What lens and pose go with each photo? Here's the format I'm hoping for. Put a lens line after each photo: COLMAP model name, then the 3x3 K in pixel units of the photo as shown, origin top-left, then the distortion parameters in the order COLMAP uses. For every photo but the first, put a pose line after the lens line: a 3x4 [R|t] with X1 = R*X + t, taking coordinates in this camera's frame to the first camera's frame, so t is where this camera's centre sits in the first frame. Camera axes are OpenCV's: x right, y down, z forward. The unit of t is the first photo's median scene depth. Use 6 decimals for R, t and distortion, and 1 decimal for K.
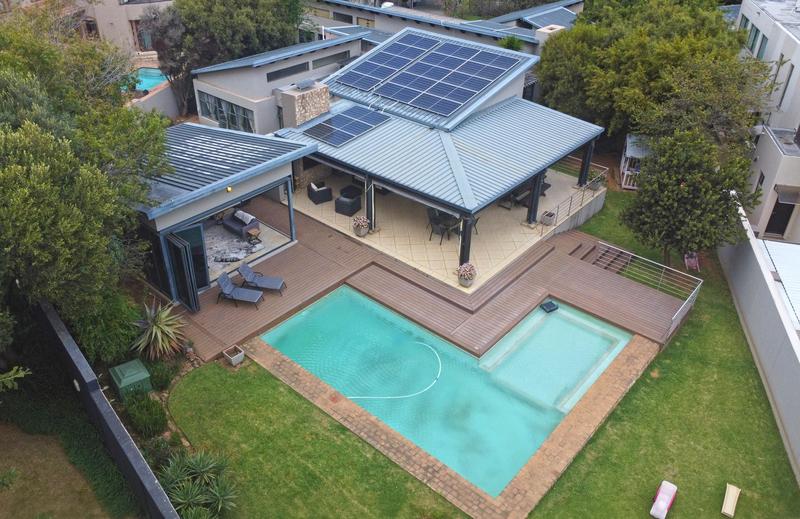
lens RADIAL K [[641.2, 0, 400.0], [0, 641.2, 259.5], [0, 0, 1]] dist [-0.002557, -0.004152]
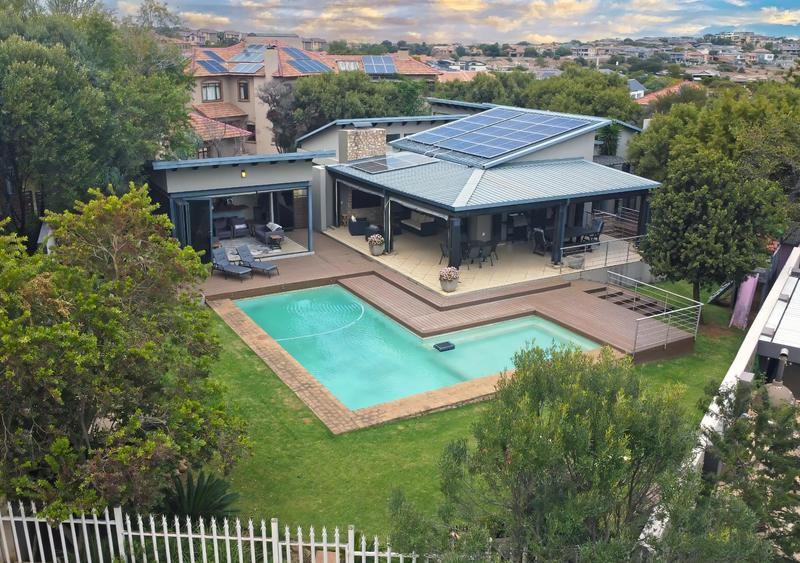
lens RADIAL K [[745.6, 0, 400.0], [0, 745.6, 281.5], [0, 0, 1]] dist [0.001708, 0.003942]
pose [[0.945852, 0.097709, -0.309542, 0.354281], [-0.176670, 0.954962, -0.238400, 0.285800], [0.272307, 0.280178, 0.920516, -0.045327]]
